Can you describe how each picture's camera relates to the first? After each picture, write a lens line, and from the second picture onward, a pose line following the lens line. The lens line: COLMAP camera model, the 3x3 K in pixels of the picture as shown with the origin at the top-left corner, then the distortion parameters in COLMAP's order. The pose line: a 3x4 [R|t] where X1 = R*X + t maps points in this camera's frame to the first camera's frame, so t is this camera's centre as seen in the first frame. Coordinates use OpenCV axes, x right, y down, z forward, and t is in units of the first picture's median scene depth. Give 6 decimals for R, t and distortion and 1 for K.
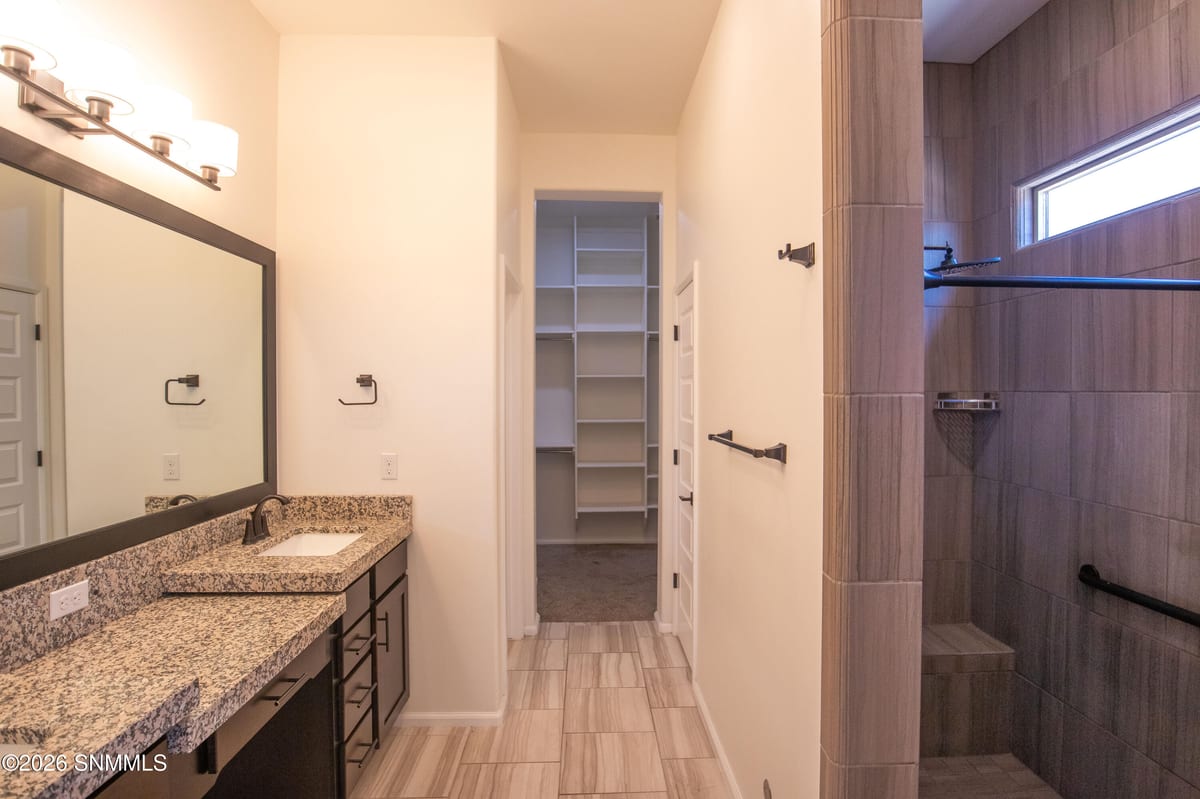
lens RADIAL K [[603.2, 0, 612.9], [0, 603.2, 401.9], [0, 0, 1]] dist [-0.053906, 0.021610]
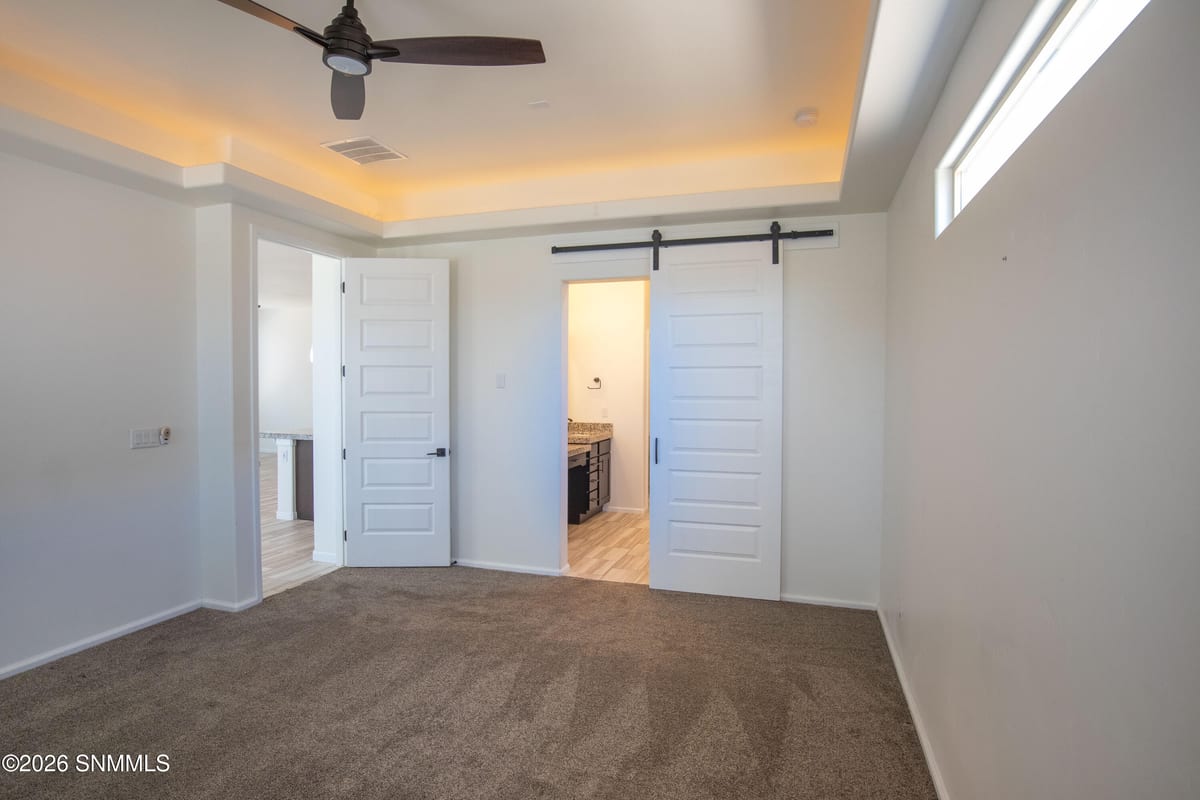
lens RADIAL K [[603.2, 0, 612.9], [0, 603.2, 402.4], [0, 0, 1]] dist [-0.053906, 0.021610]
pose [[0.938434, 0.013805, -0.345183, 0.642297], [-0.011806, 0.999899, 0.007894, 0.046526], [0.345257, -0.003333, 0.938502, -1.650622]]
